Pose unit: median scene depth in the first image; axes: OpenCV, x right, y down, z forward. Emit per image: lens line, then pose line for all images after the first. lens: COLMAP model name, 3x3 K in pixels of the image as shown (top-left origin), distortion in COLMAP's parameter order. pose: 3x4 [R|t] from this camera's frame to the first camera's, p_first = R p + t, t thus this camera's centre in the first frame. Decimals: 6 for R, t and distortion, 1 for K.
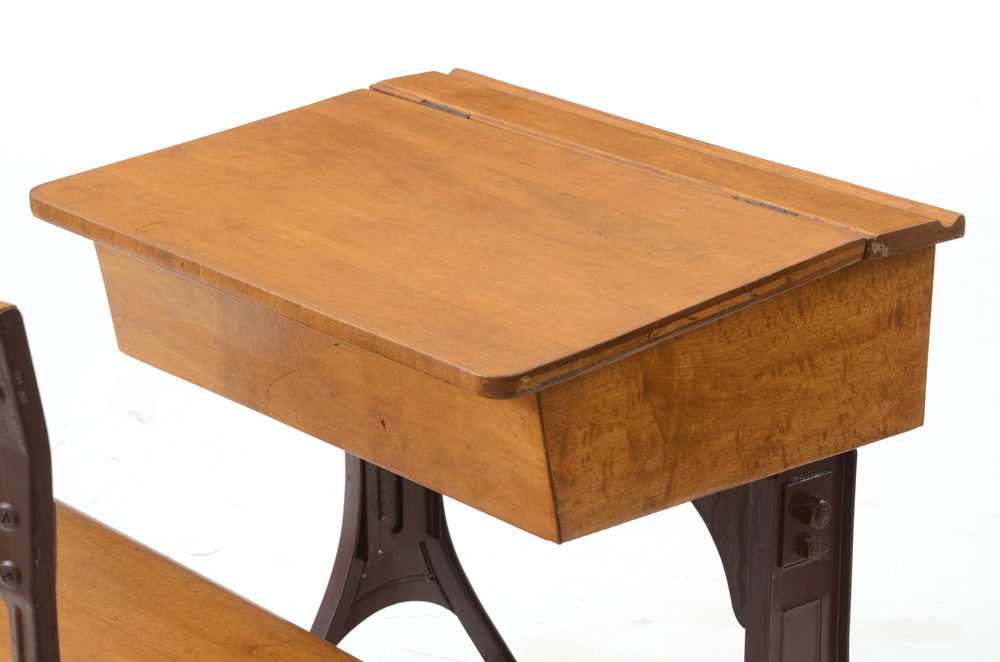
lens RADIAL K [[2945.7, 0, 488.4], [0, 2945.7, 343.7], [0, 0, 1]] dist [0.827632, 0.000000]
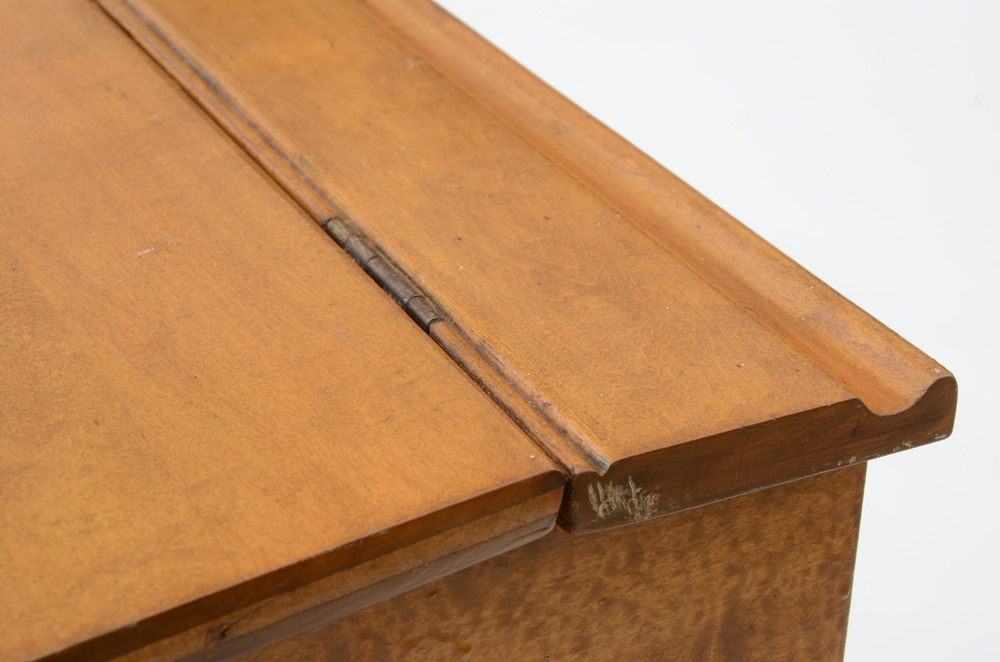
lens RADIAL K [[2043.3, 0, 489.6], [0, 2043.3, 332.4], [0, 0, 1]] dist [0.284724, 0.000000]
pose [[0.973327, 0.118754, -0.196295, 0.155021], [-0.082893, 0.979843, 0.181758, -0.083945], [0.213923, -0.160639, 0.963552, 0.794100]]
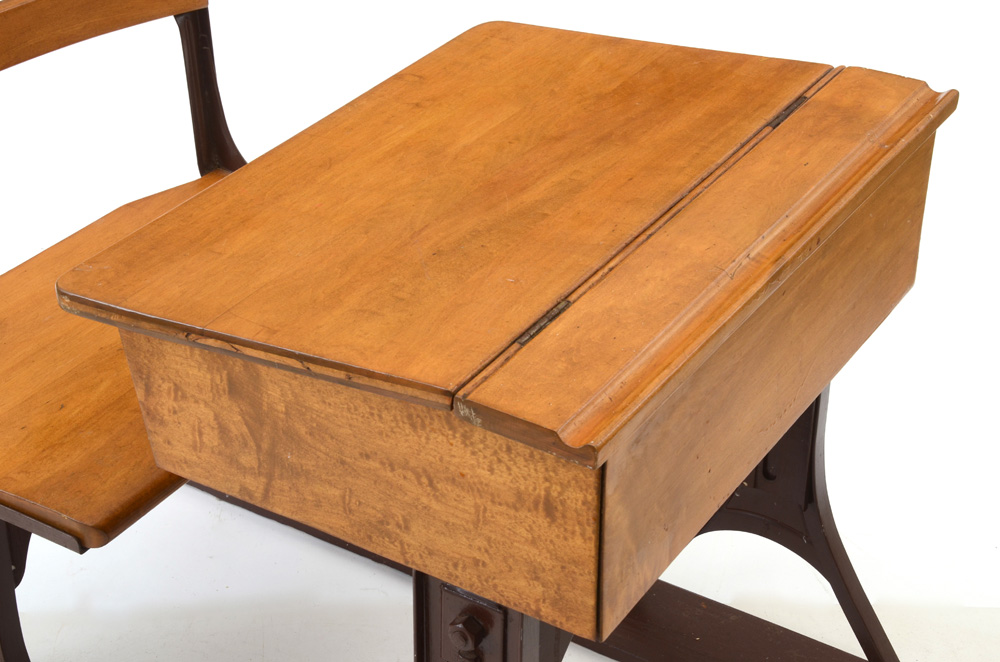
lens RADIAL K [[1865.9, 0, 493.1], [0, 1865.9, 331.6], [0, 0, 1]] dist [0.305774, 0.000000]
pose [[0.301981, 0.498763, -0.812431, 0.553874], [-0.306948, 0.857704, 0.412464, -0.274140], [0.902547, 0.124818, 0.412105, 0.774071]]
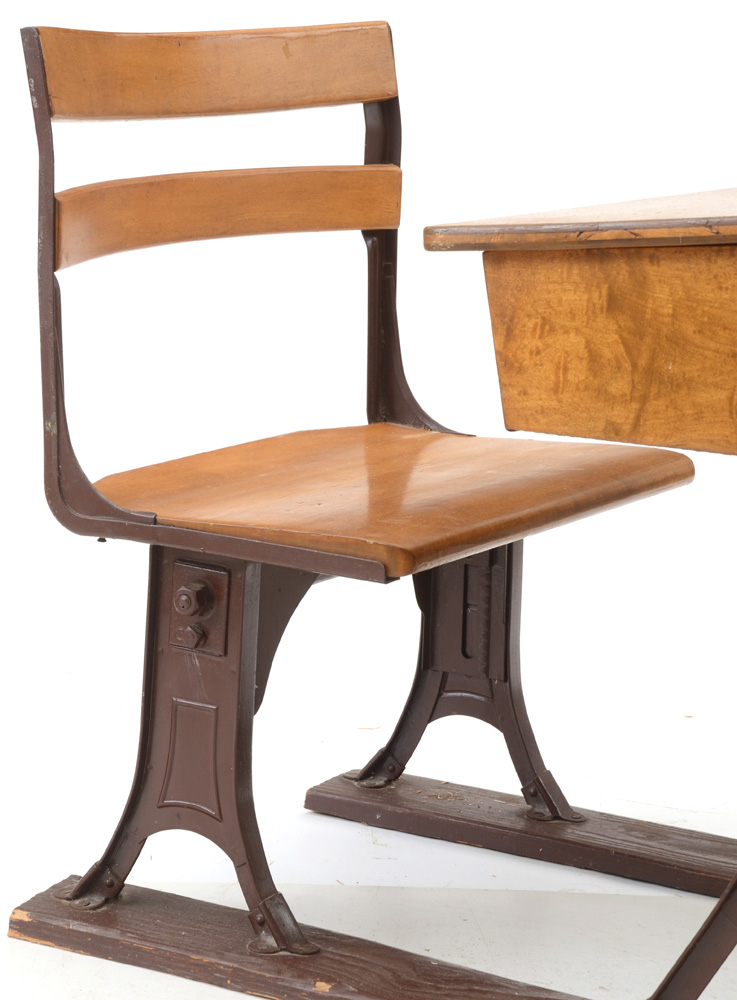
lens RADIAL K [[3091.7, 0, 347.4], [0, 3091.7, 428.7], [0, 0, 1]] dist [0.634151, 0.000000]
pose [[0.343349, 0.144056, -0.928094, 0.954040], [-0.333729, 0.942393, 0.022812, 0.057685], [0.877916, 0.301899, 0.371646, 0.514755]]
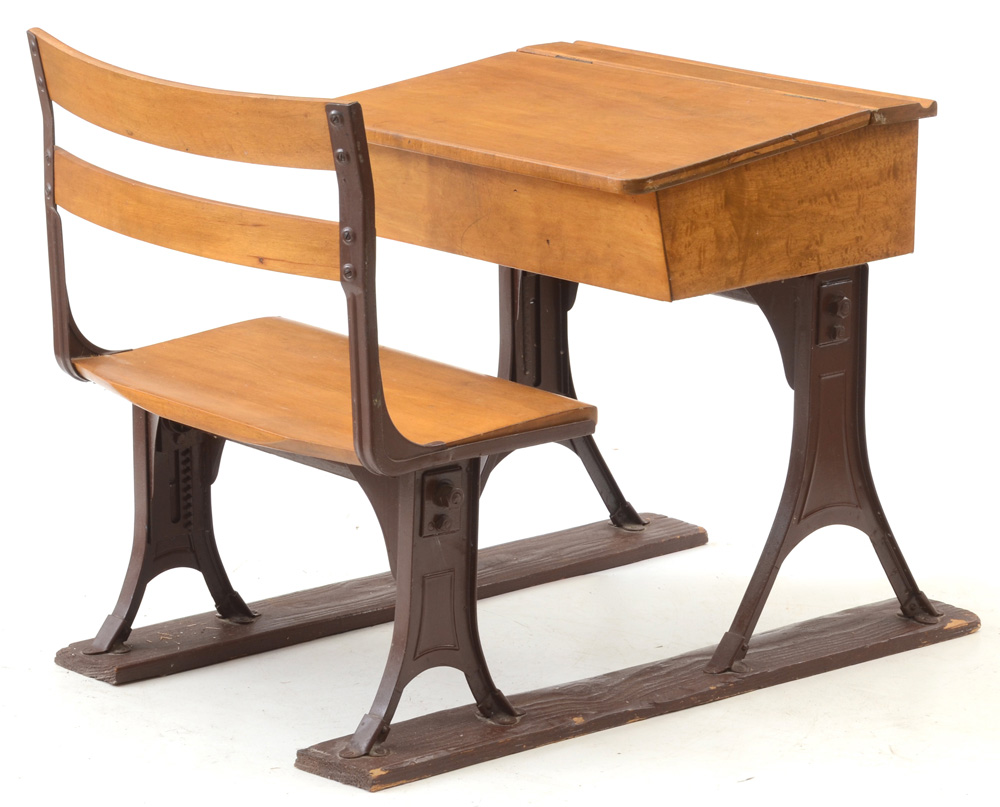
lens RADIAL K [[3902.1, 0, 451.7], [0, 3902.1, 460.7], [0, 0, 1]] dist [0.461215, 0.000000]
pose [[0.999922, -0.012022, -0.003384, -0.078088], [0.011747, 0.997323, -0.072178, 0.276149], [0.004243, 0.072133, 0.997386, -0.944595]]
